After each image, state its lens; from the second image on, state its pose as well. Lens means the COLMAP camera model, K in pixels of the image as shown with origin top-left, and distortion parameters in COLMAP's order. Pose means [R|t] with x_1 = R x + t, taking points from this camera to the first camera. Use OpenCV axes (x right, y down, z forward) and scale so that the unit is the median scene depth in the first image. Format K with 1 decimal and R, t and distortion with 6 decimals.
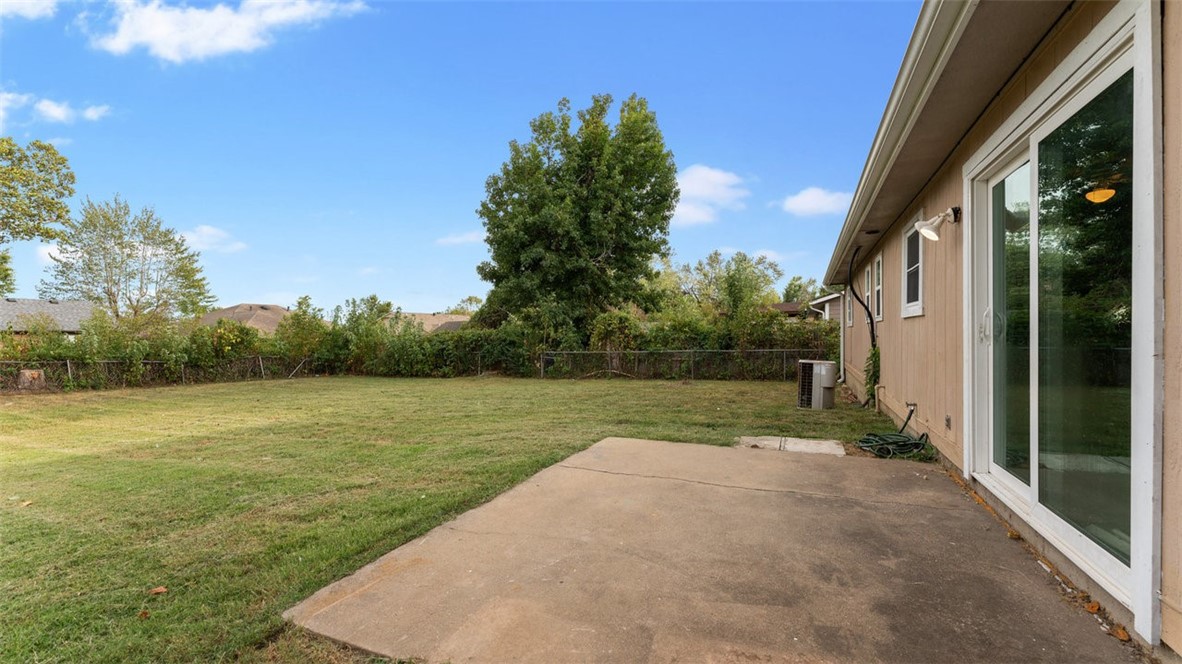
lens RADIAL K [[472.4, 0, 601.5], [0, 472.4, 341.8], [0, 0, 1]] dist [-0.004828, 0.000869]
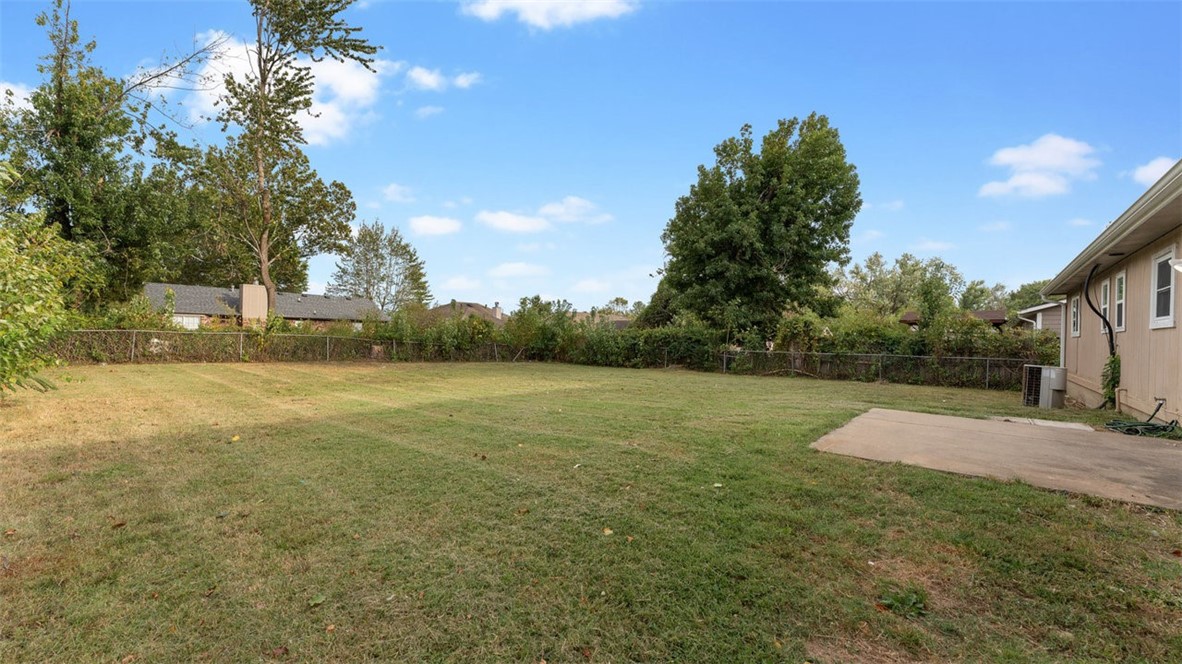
lens RADIAL K [[472.4, 0, 579.7], [0, 472.4, 329.6], [0, 0, 1]] dist [-0.004828, 0.000869]
pose [[0.955447, 0.033201, -0.293289, -0.123271], [-0.041539, 0.998889, -0.022245, 0.011668], [0.292225, 0.033437, 0.955765, -0.175296]]
